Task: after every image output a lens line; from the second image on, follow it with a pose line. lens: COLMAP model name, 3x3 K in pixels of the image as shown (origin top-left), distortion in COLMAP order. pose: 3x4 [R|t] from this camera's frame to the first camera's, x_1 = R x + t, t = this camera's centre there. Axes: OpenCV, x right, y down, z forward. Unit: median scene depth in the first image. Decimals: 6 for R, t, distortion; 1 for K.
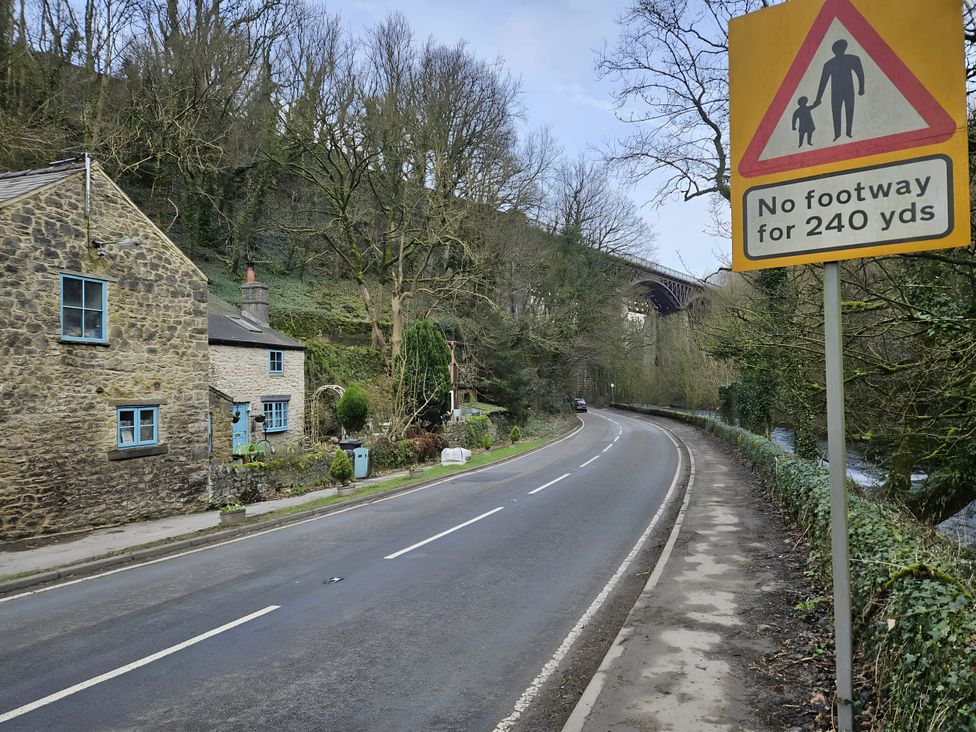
lens RADIAL K [[673.6, 0, 488.0], [0, 673.6, 366.0], [0, 0, 1]] dist [0.101319, -0.071352]
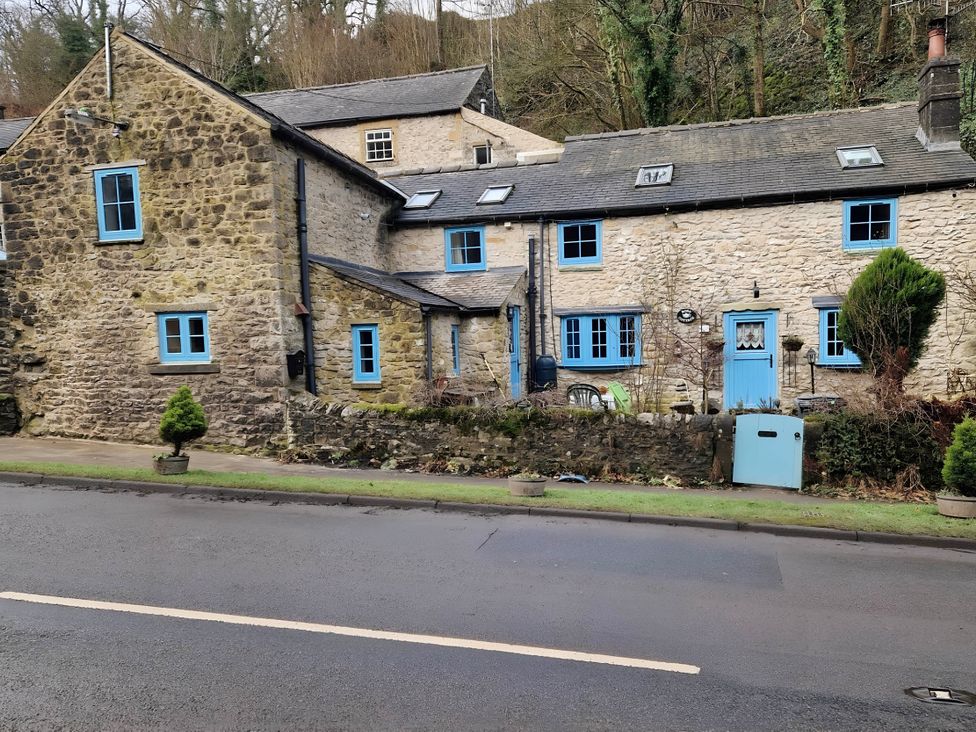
lens RADIAL K [[673.6, 0, 488.0], [0, 673.6, 366.0], [0, 0, 1]] dist [0.101319, -0.071352]
pose [[0.068321, 0.067399, -0.995384, 0.345908], [0.058721, 0.995714, 0.071452, 0.087331], [0.995934, -0.063332, 0.064071, 1.342931]]
